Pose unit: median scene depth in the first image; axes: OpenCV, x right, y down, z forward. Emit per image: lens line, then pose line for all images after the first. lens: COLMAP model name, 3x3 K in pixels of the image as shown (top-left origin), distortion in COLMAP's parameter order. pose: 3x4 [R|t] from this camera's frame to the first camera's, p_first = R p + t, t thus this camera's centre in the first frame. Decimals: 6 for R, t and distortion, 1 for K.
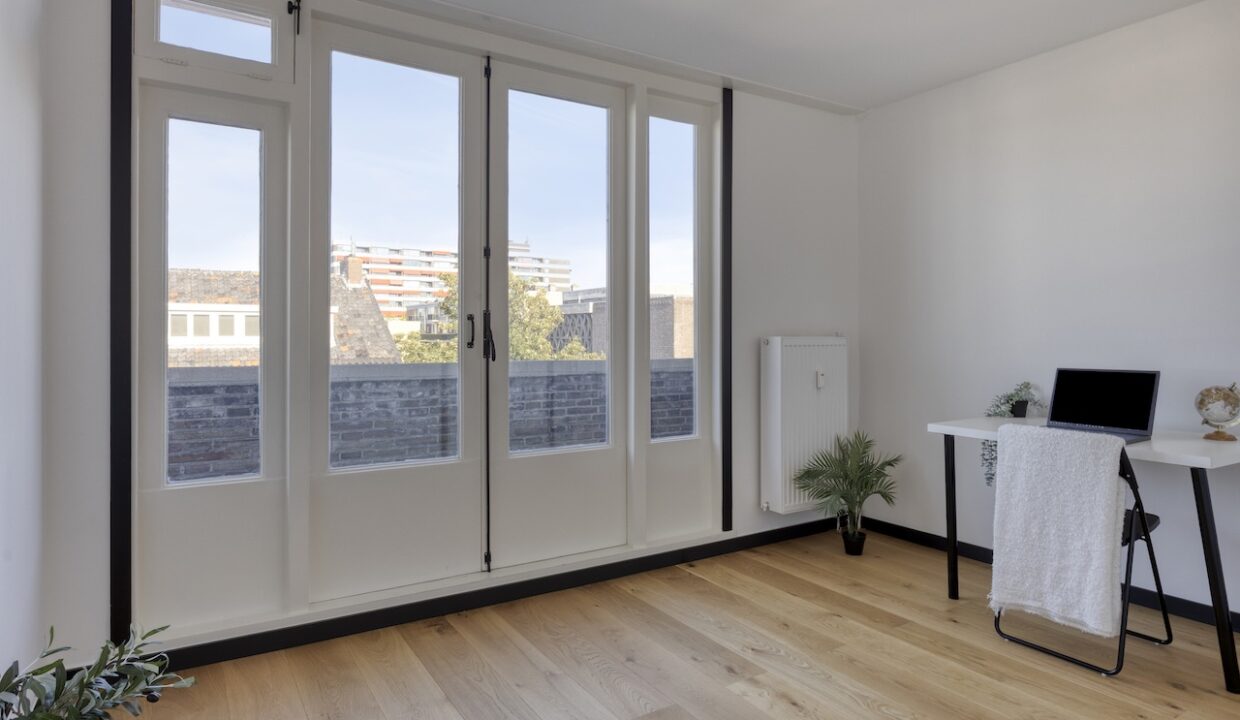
lens RADIAL K [[695.1, 0, 618.5], [0, 695.1, 337.0], [0, 0, 1]] dist [0.000701, -0.000413]
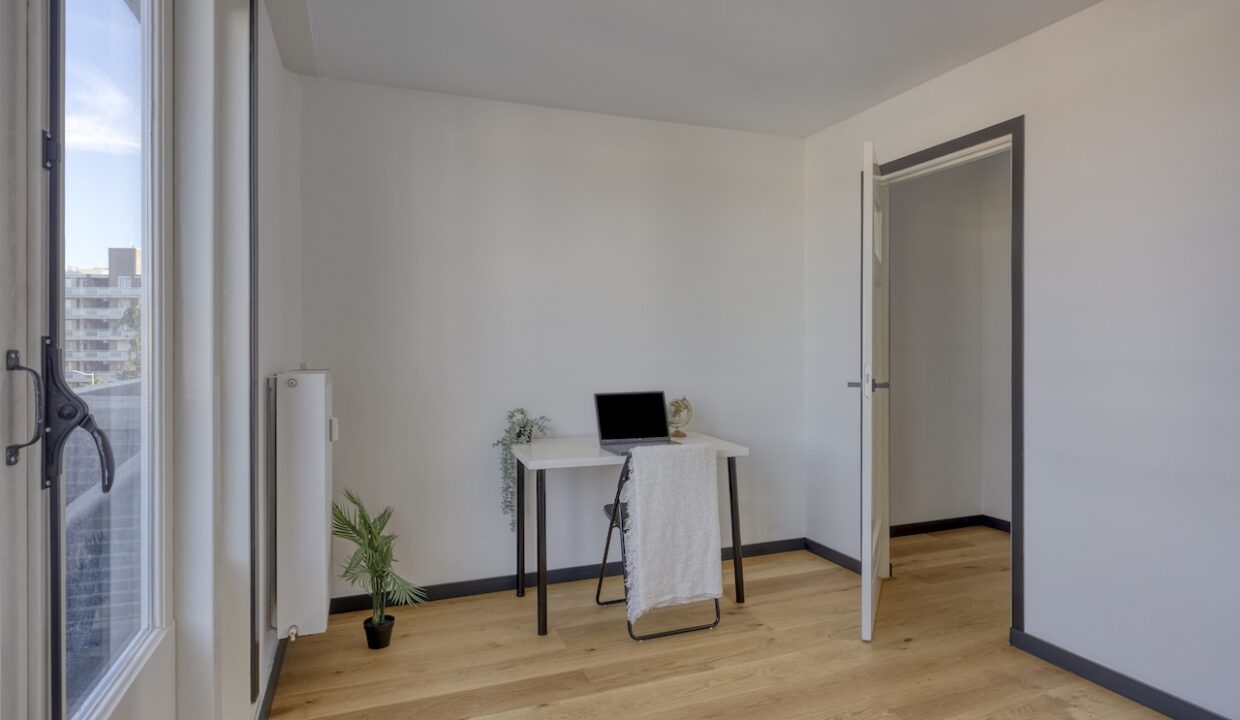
lens RADIAL K [[695.1, 0, 618.5], [0, 695.1, 337.0], [0, 0, 1]] dist [0.000701, -0.000413]
pose [[0.183442, 0.009536, 0.982984, -0.565017], [0.003168, 0.999942, -0.010291, -0.042062], [-0.983025, 0.005002, 0.183401, 0.851591]]
